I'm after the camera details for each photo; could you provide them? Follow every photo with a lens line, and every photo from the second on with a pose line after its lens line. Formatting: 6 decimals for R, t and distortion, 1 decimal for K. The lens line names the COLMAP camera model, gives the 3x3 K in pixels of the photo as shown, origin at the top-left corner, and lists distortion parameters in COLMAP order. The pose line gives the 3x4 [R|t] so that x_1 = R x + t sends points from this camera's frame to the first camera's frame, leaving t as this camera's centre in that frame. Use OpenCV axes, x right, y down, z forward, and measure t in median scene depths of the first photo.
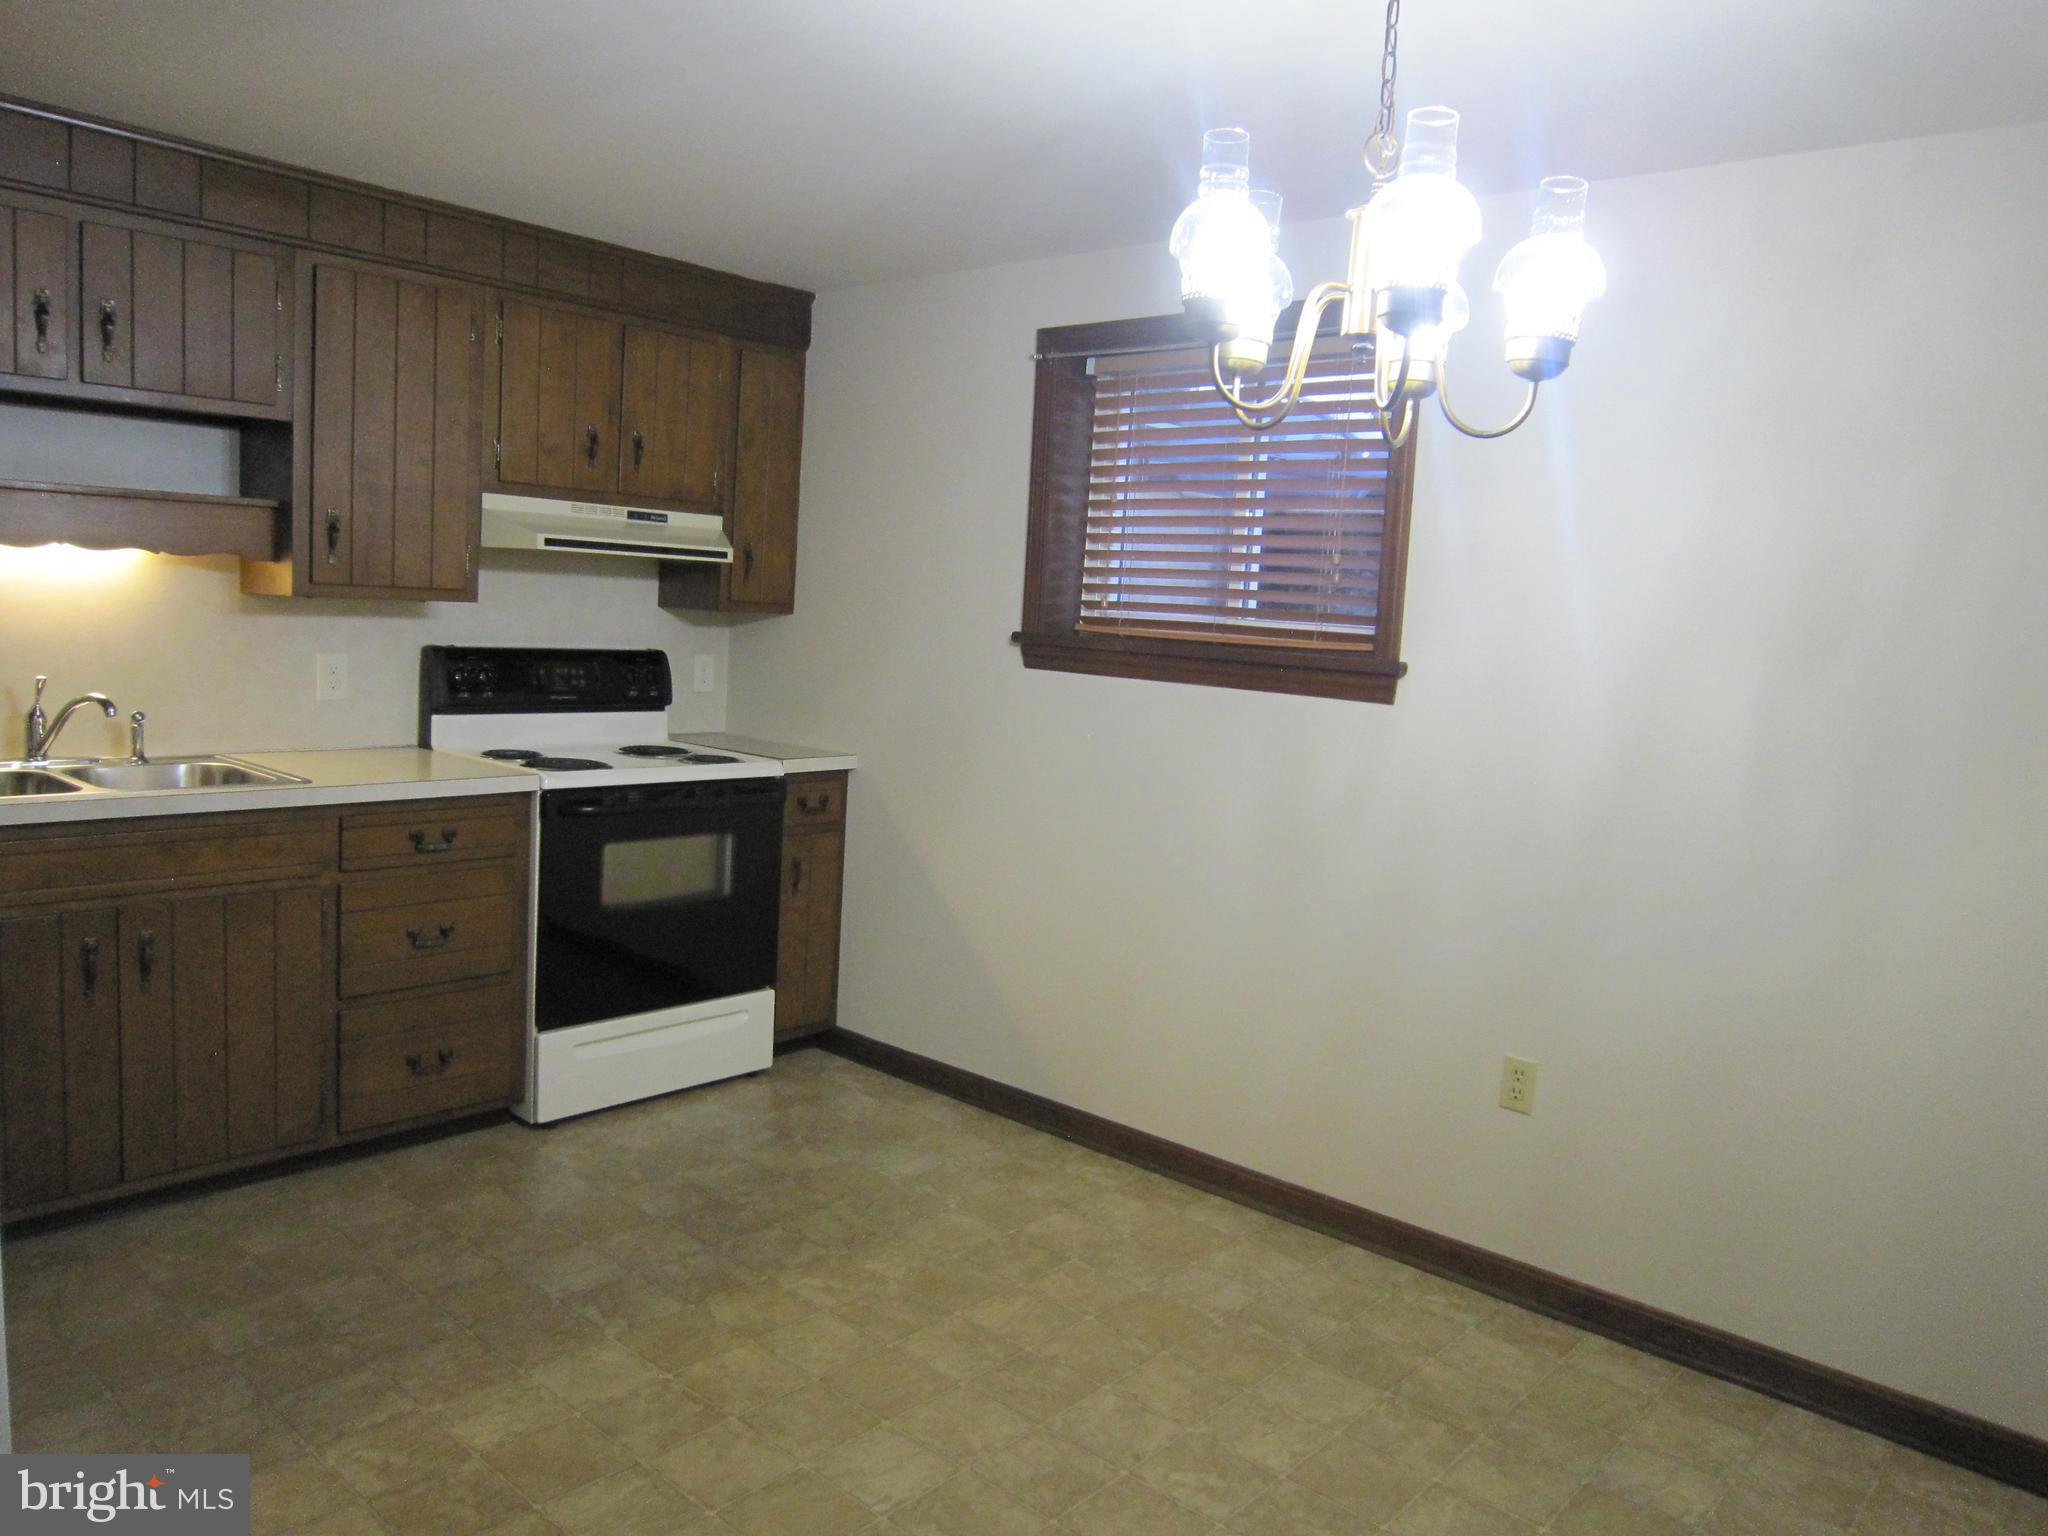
lens RADIAL K [[1458.5, 0, 1022.6], [0, 1458.5, 766.0], [0, 0, 1]] dist [-0.047617, 0.018097]
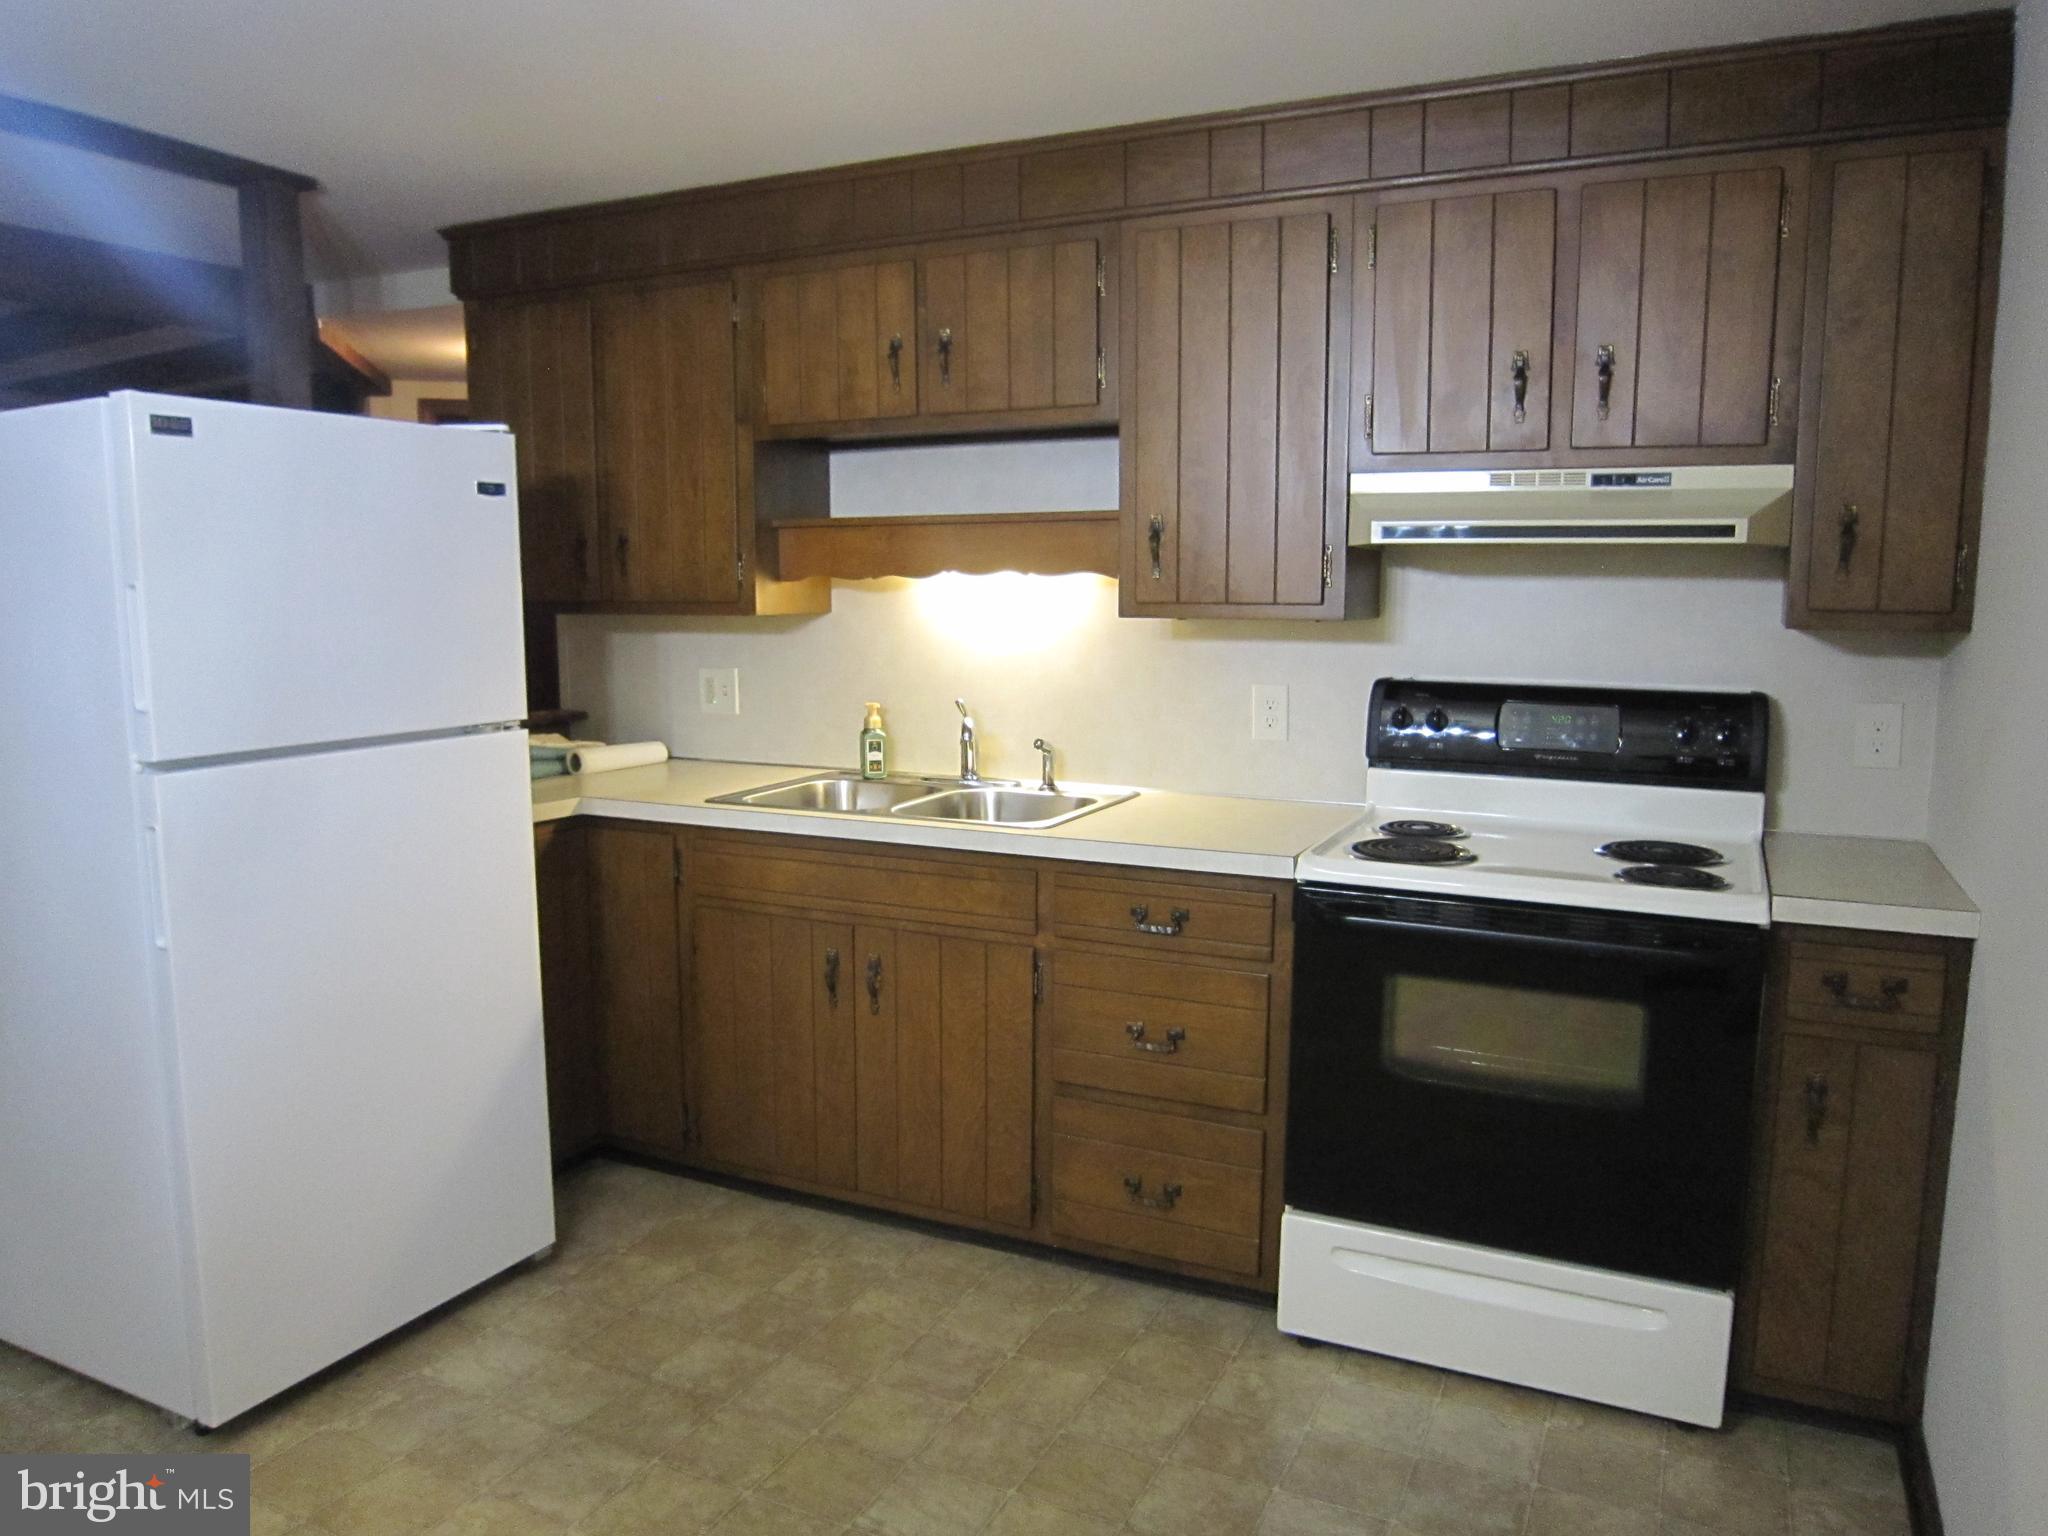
lens RADIAL K [[1458.5, 0, 1023.6], [0, 1458.5, 775.8], [0, 0, 1]] dist [-0.047617, 0.018097]
pose [[0.268230, 0.072609, -0.960615, 0.308831], [-0.095408, 0.994255, 0.048511, -0.054048], [0.958619, 0.078639, 0.273617, 0.643379]]
